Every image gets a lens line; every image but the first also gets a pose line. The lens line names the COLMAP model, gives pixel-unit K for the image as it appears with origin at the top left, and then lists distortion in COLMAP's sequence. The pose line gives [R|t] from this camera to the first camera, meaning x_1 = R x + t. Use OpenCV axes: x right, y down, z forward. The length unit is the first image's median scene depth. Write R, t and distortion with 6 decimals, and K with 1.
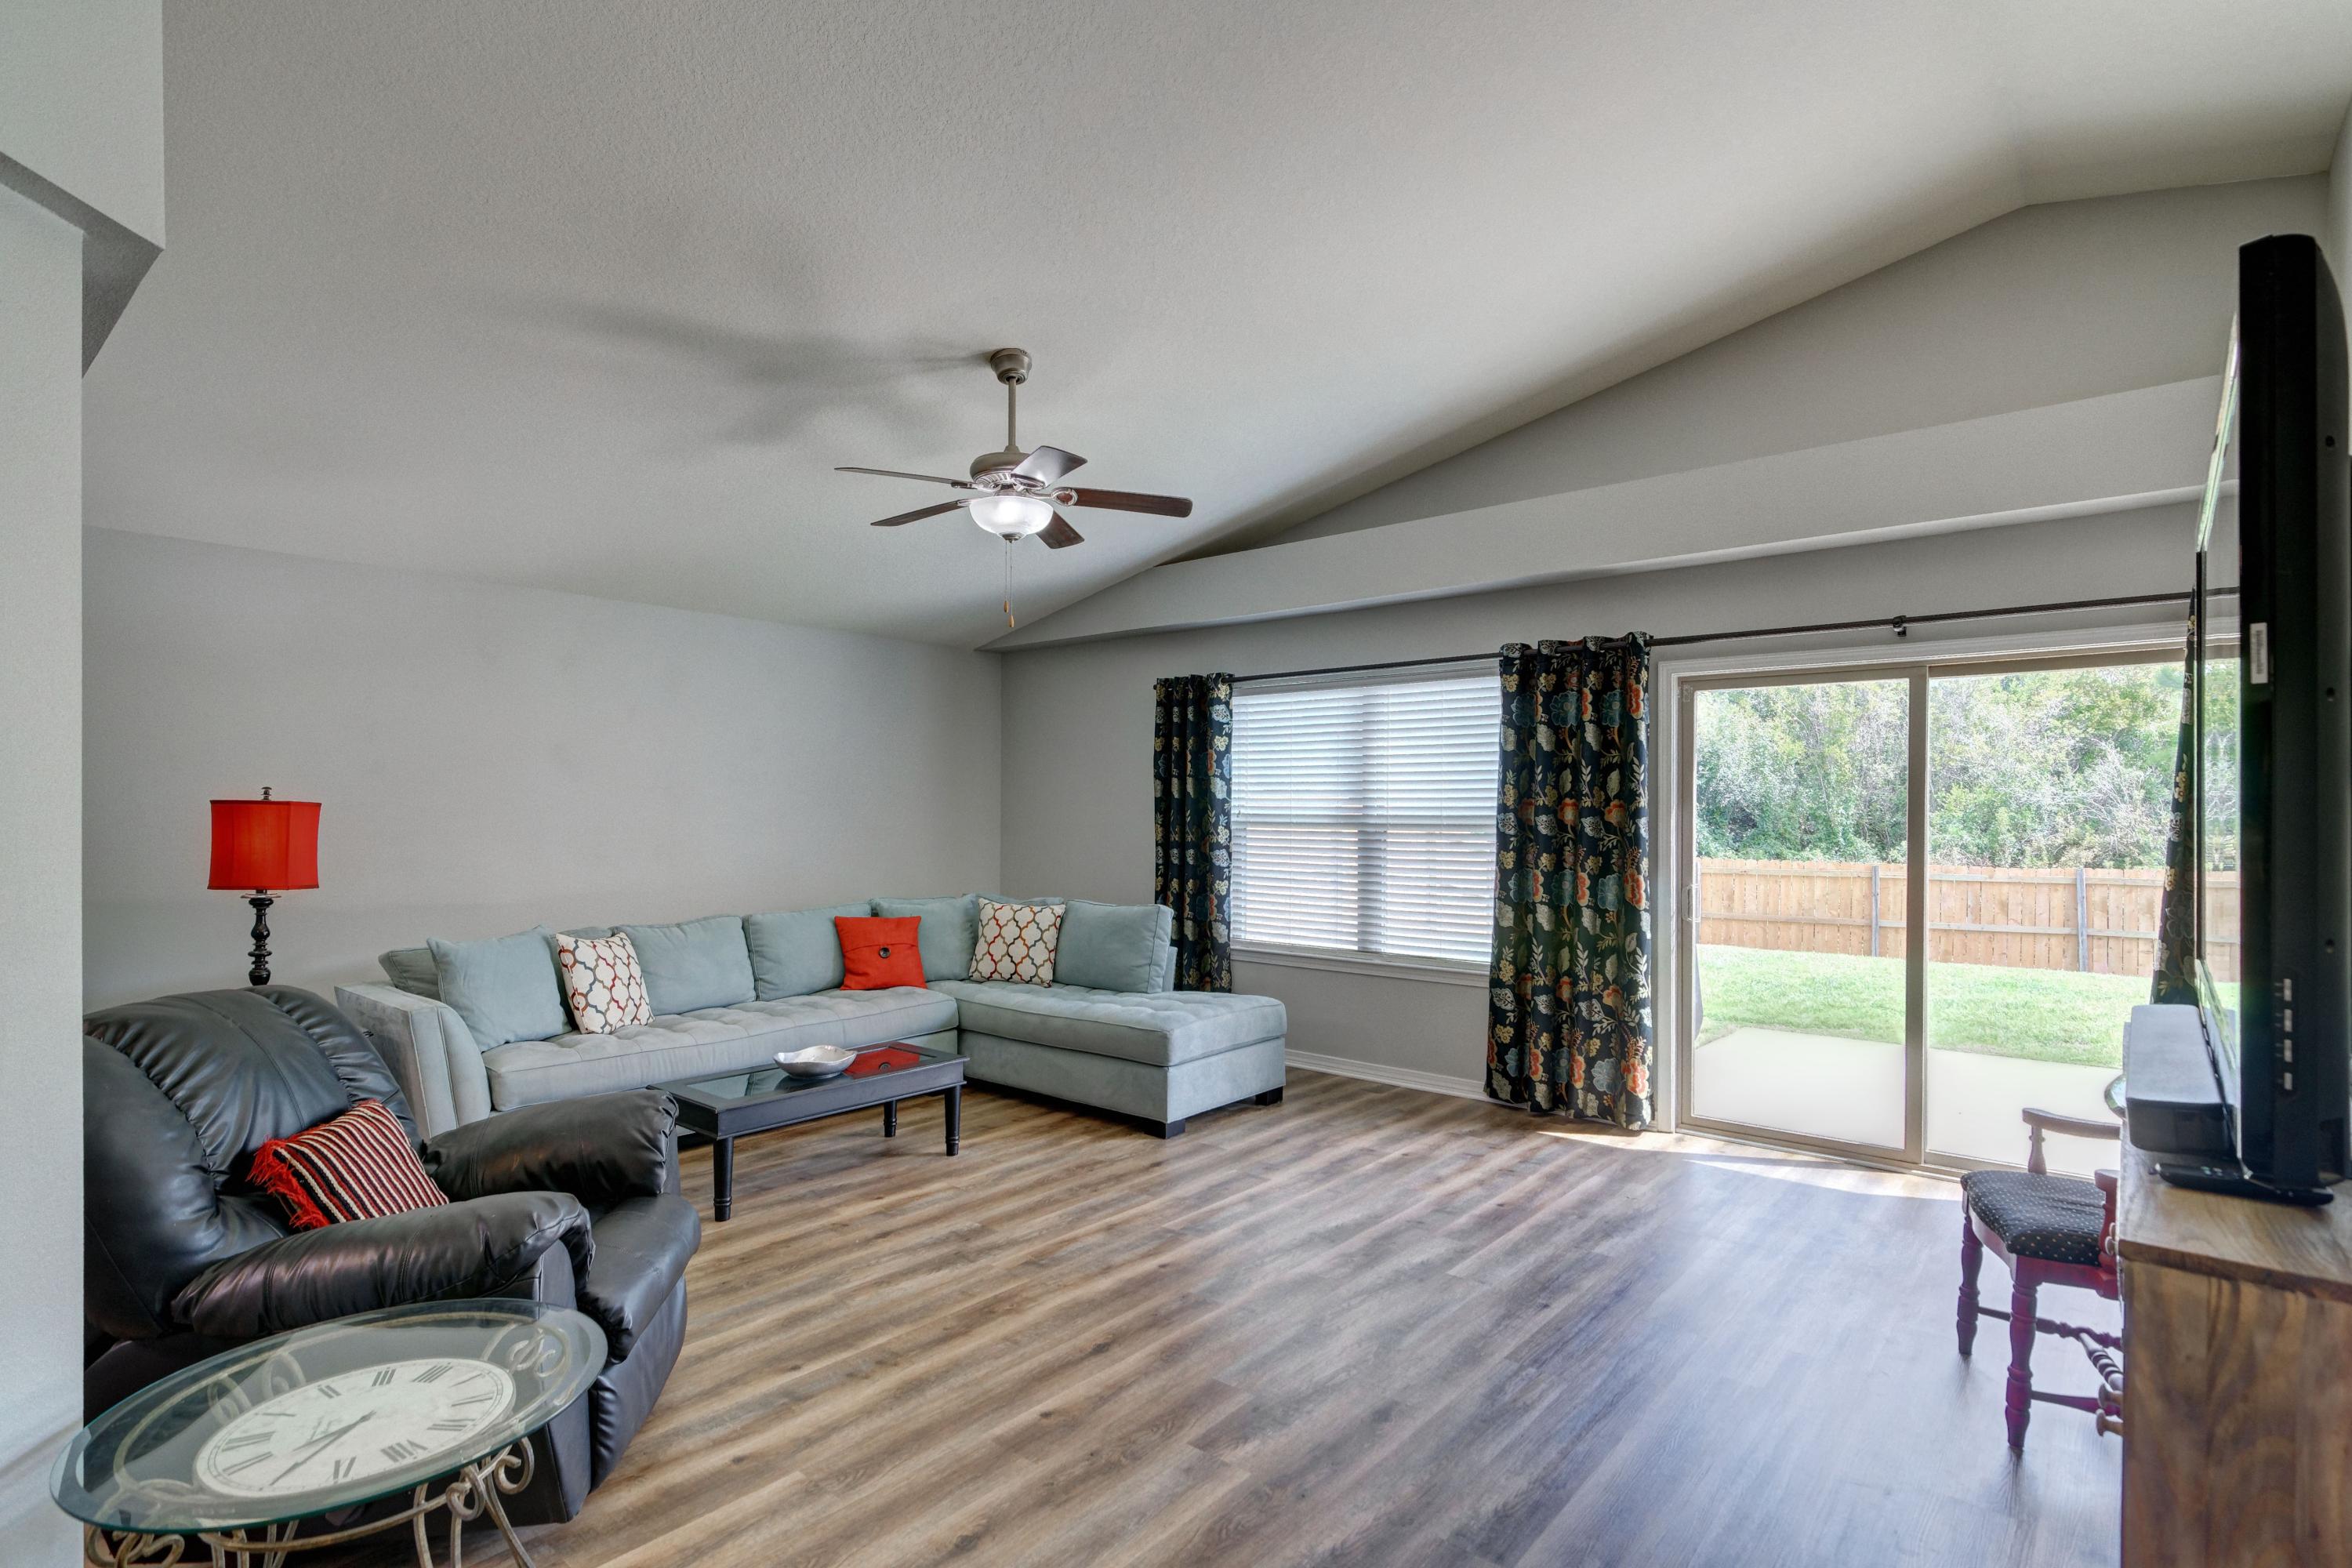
lens RADIAL K [[1146.1, 0, 1181.1], [0, 1146.1, 808.0], [0, 0, 1]] dist [0.009050, -0.000483]
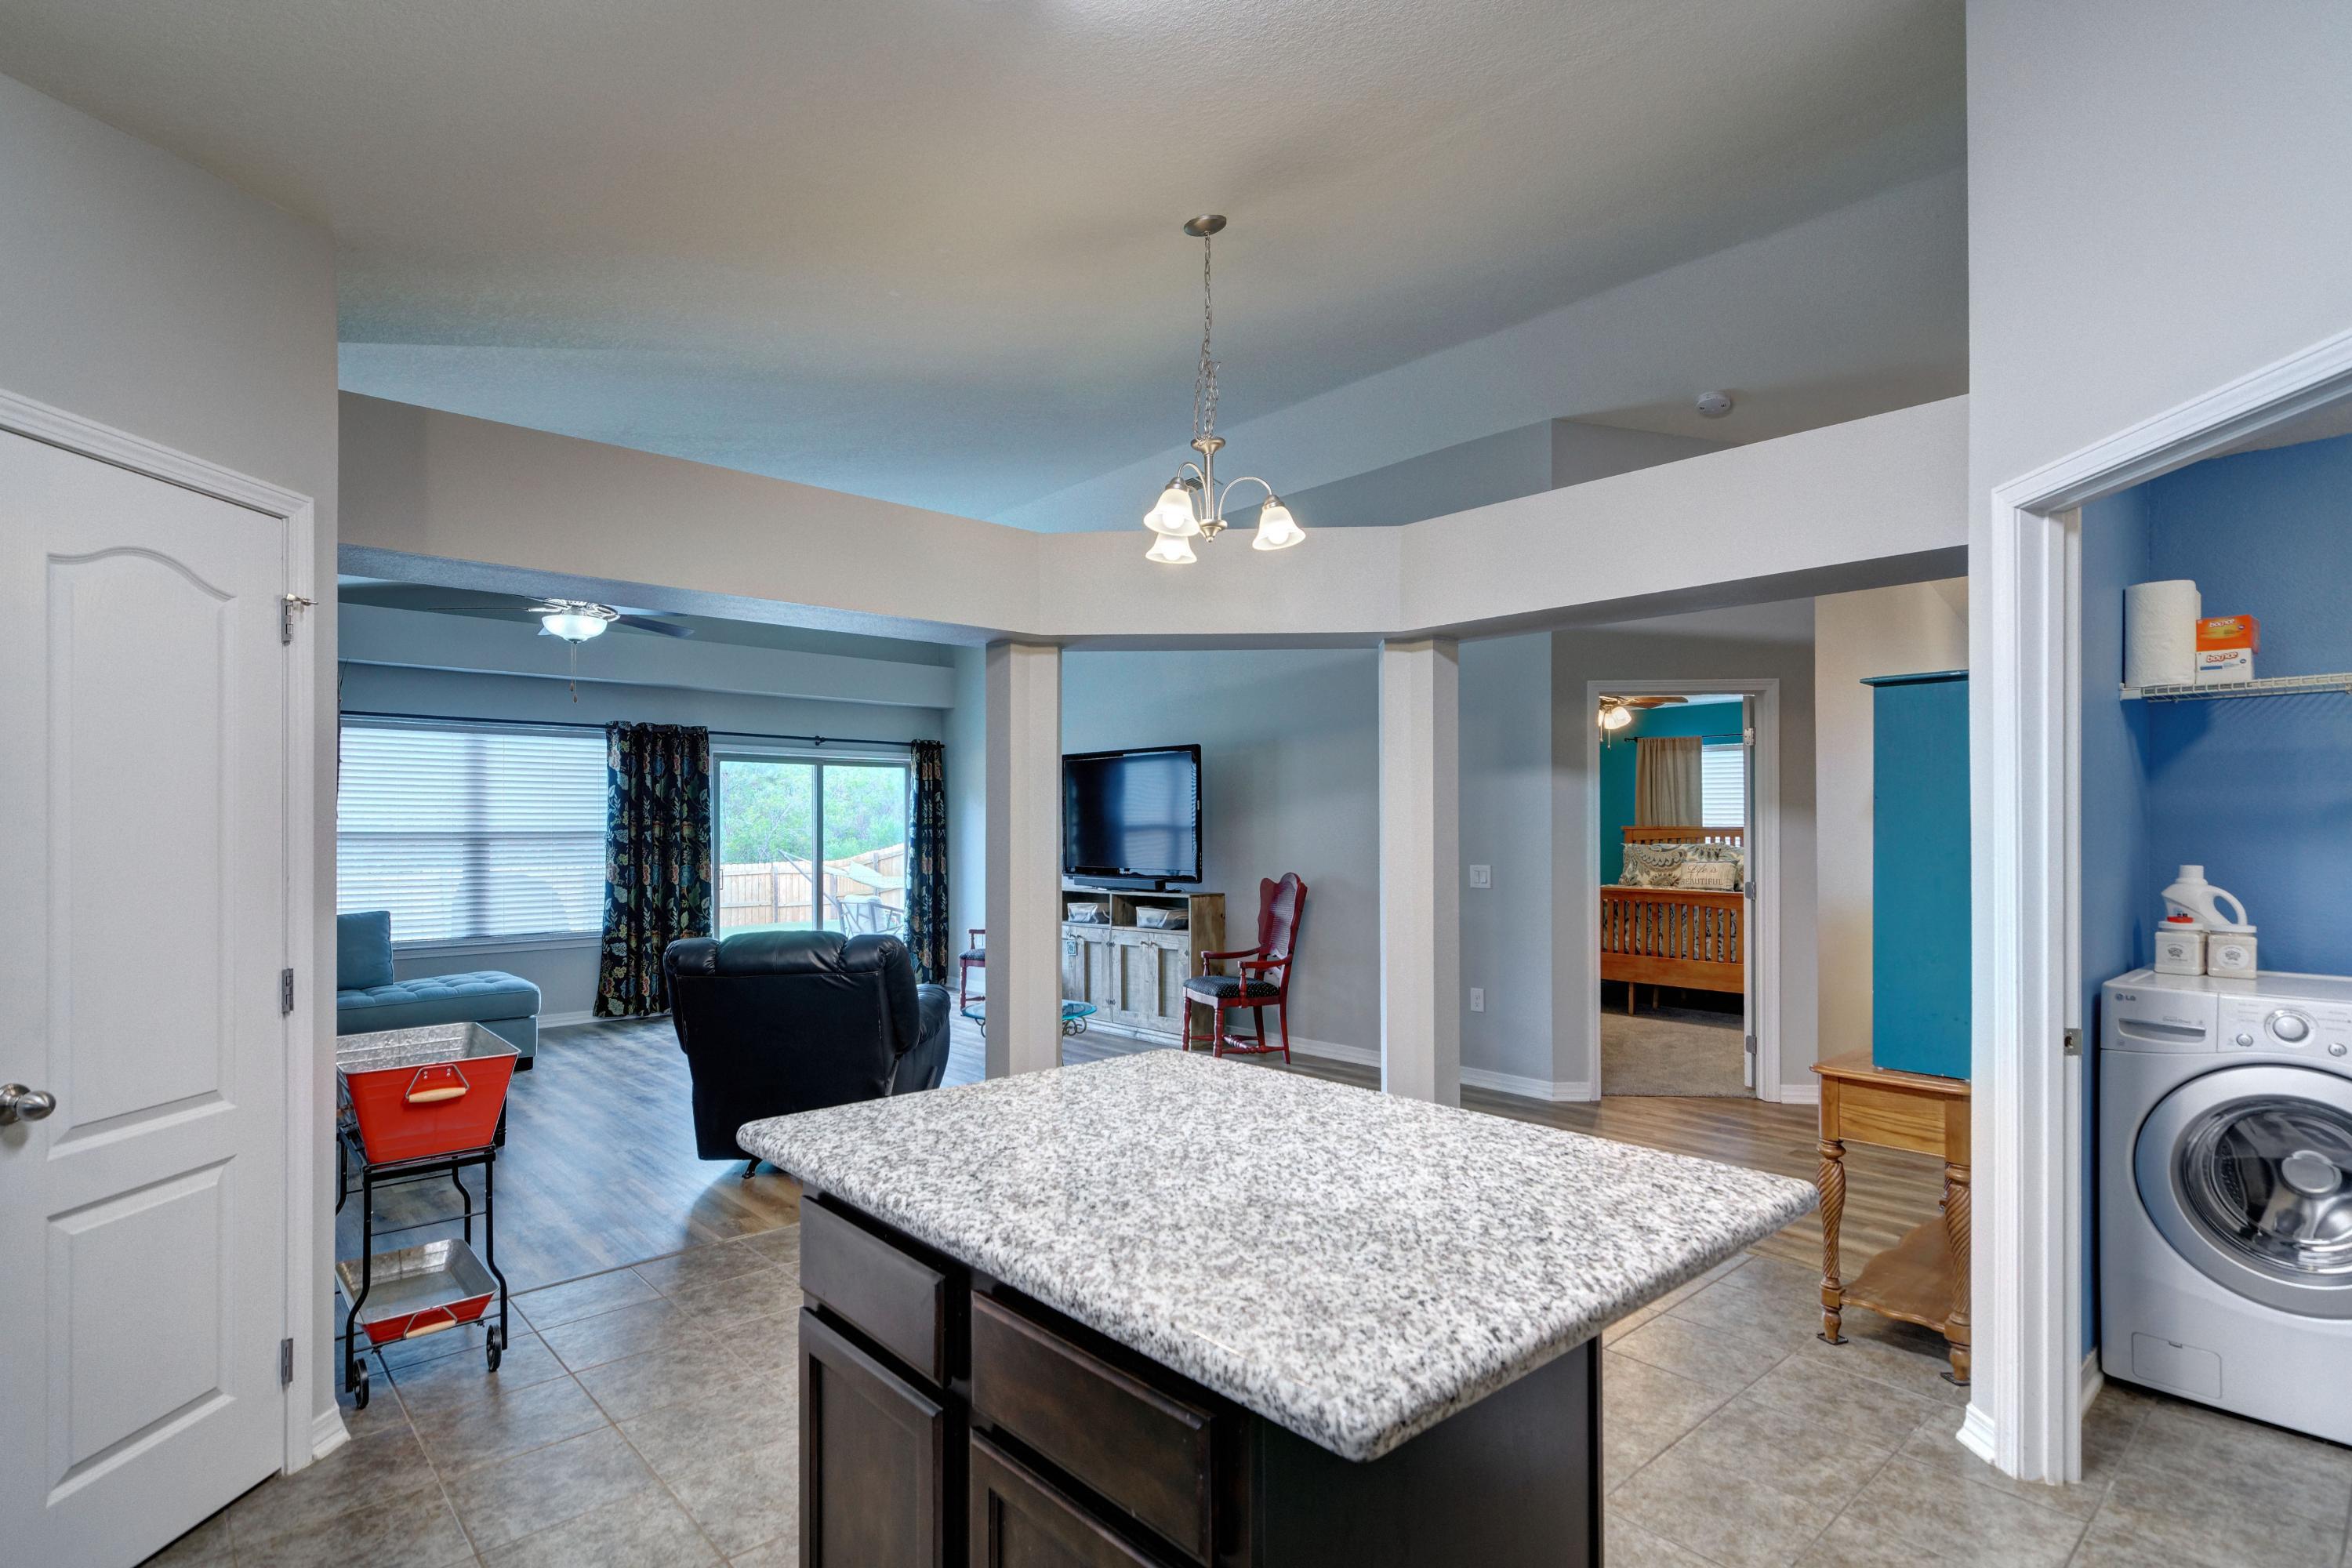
lens RADIAL K [[1156.4, 0, 1179.3], [0, 1156.4, 825.4], [0, 0, 1]] dist [0.001556, -0.000333]
pose [[0.131219, -0.003338, 0.991348, -1.476821], [-0.000650, 0.999994, 0.003453, -0.008460], [-0.991353, -0.001097, 0.131216, 0.060318]]
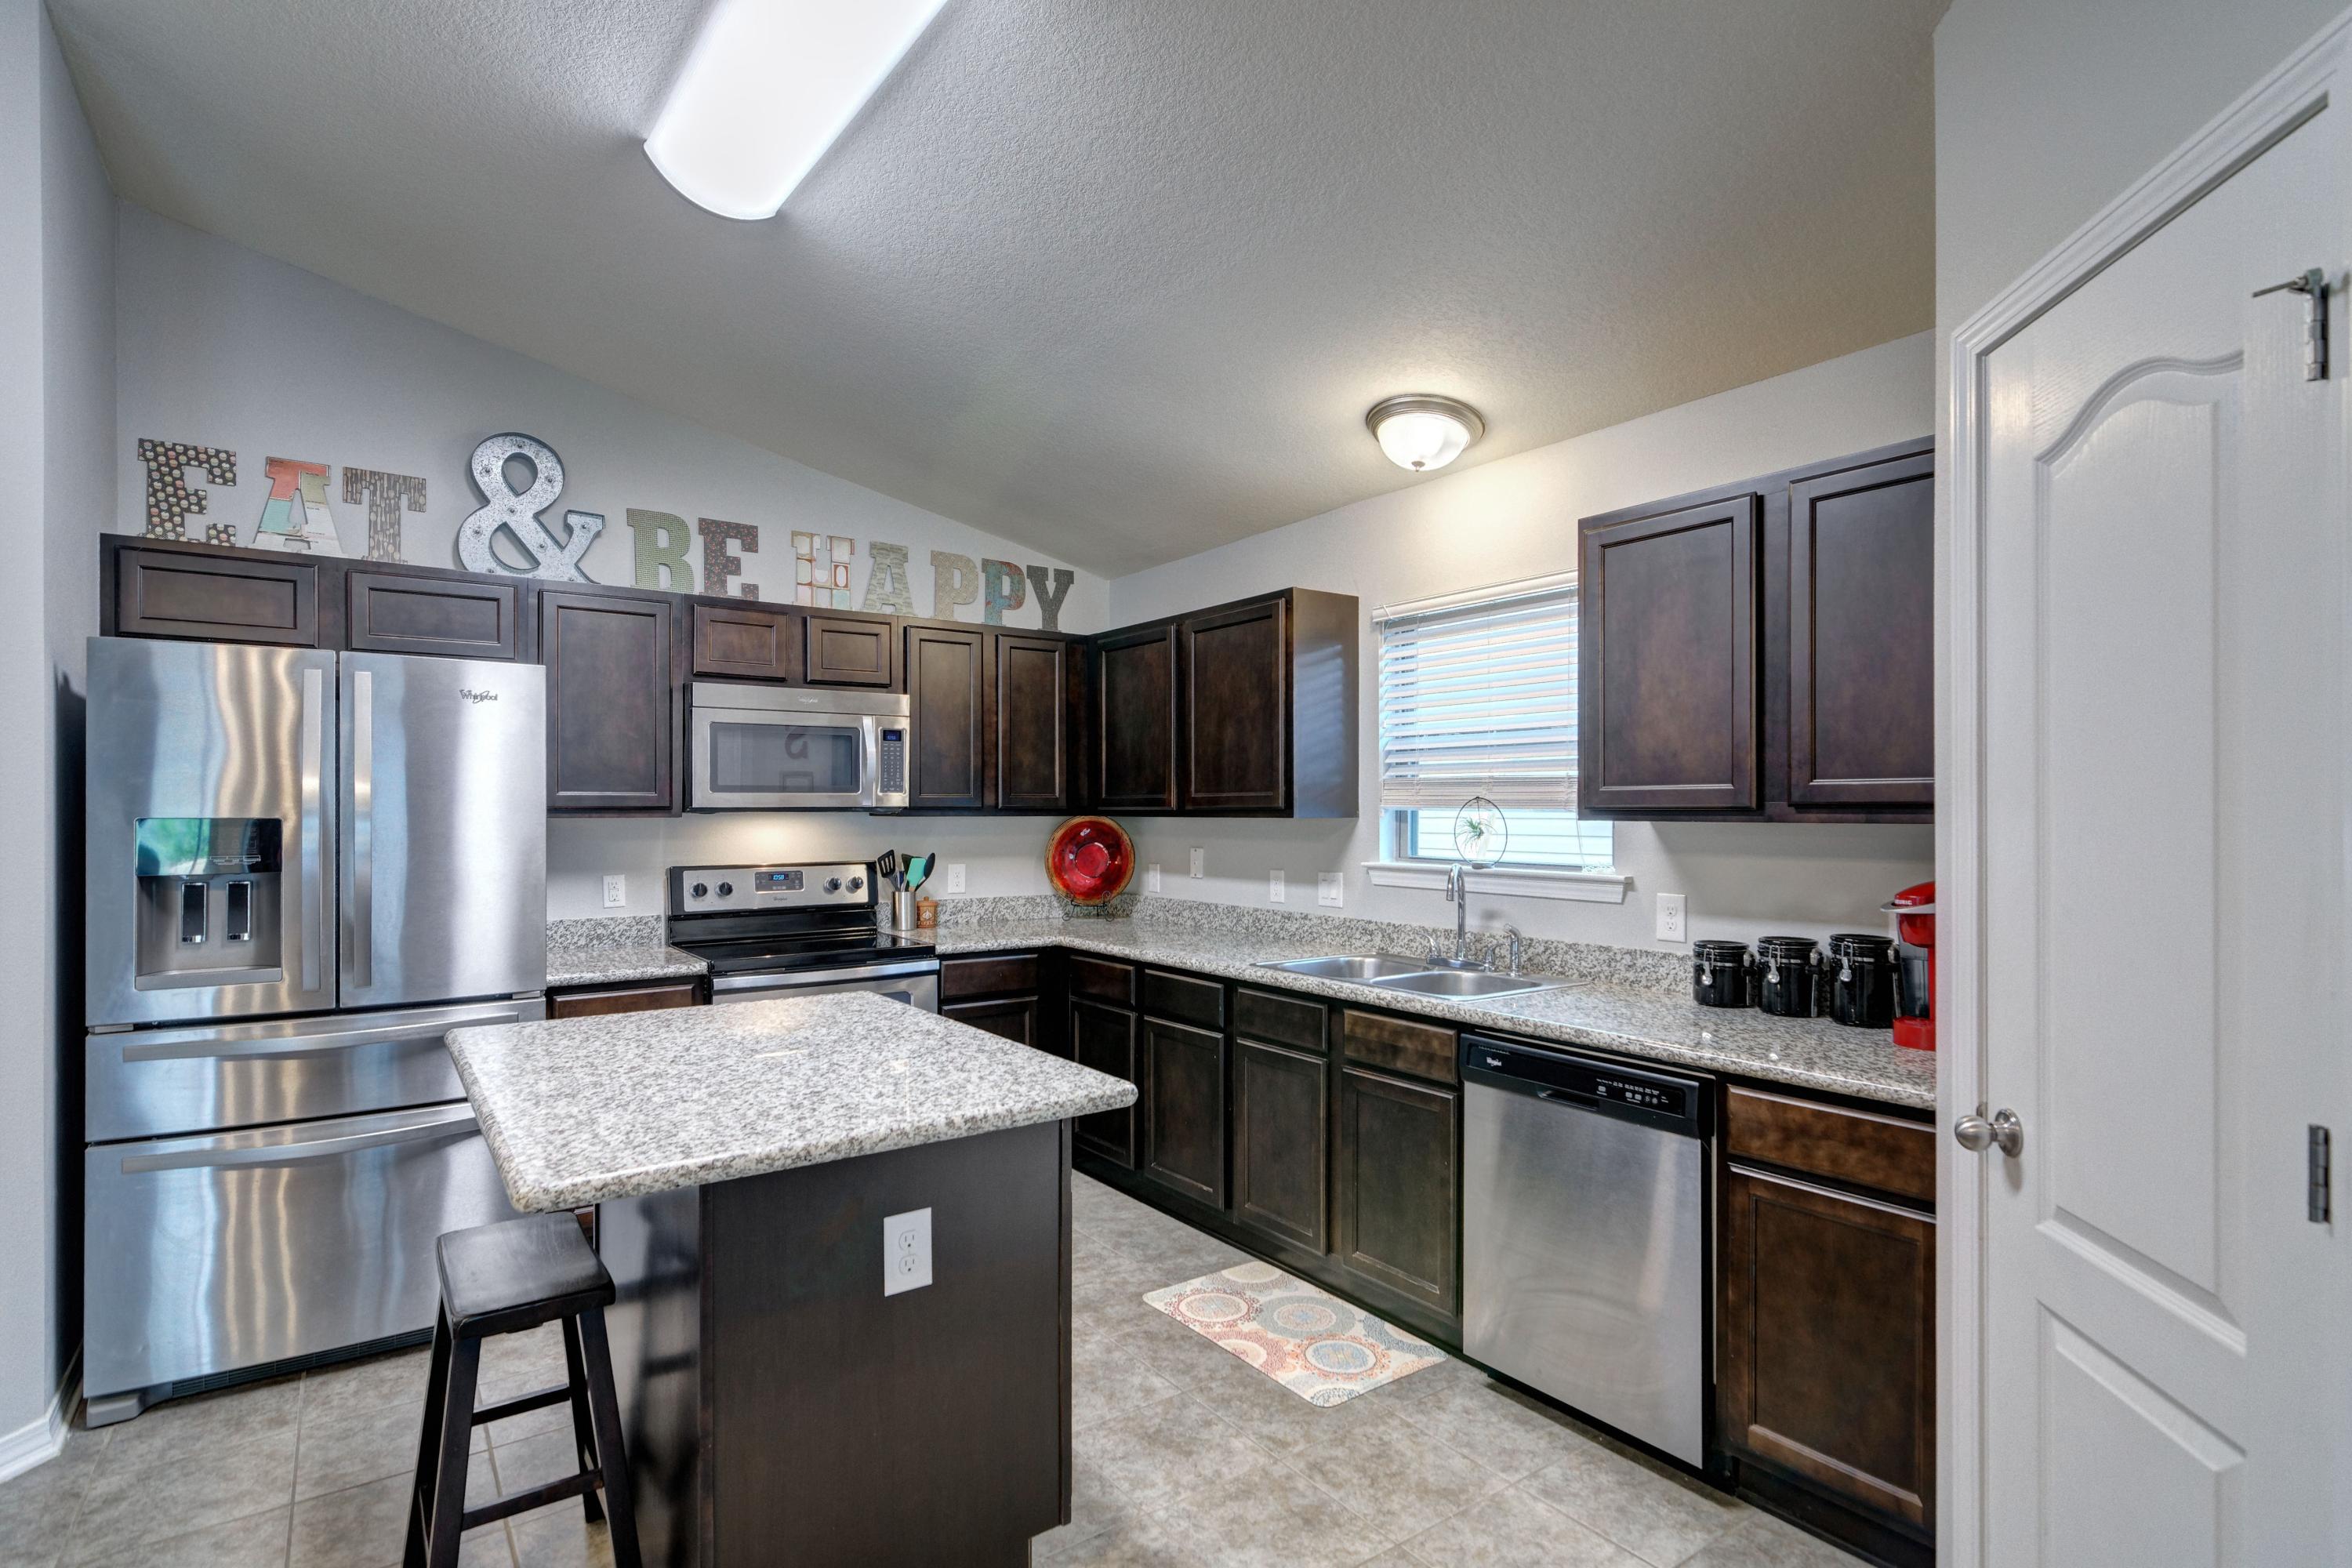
lens RADIAL K [[1146.6, 0, 1169.9], [0, 1146.6, 811.4], [0, 0, 1]] dist [0.006021, -0.000126]
pose [[-0.246467, -0.002602, -0.969148, -0.641706], [0.003742, 0.999986, -0.003636, -0.003617], [0.969144, -0.004523, -0.246454, 0.400562]]
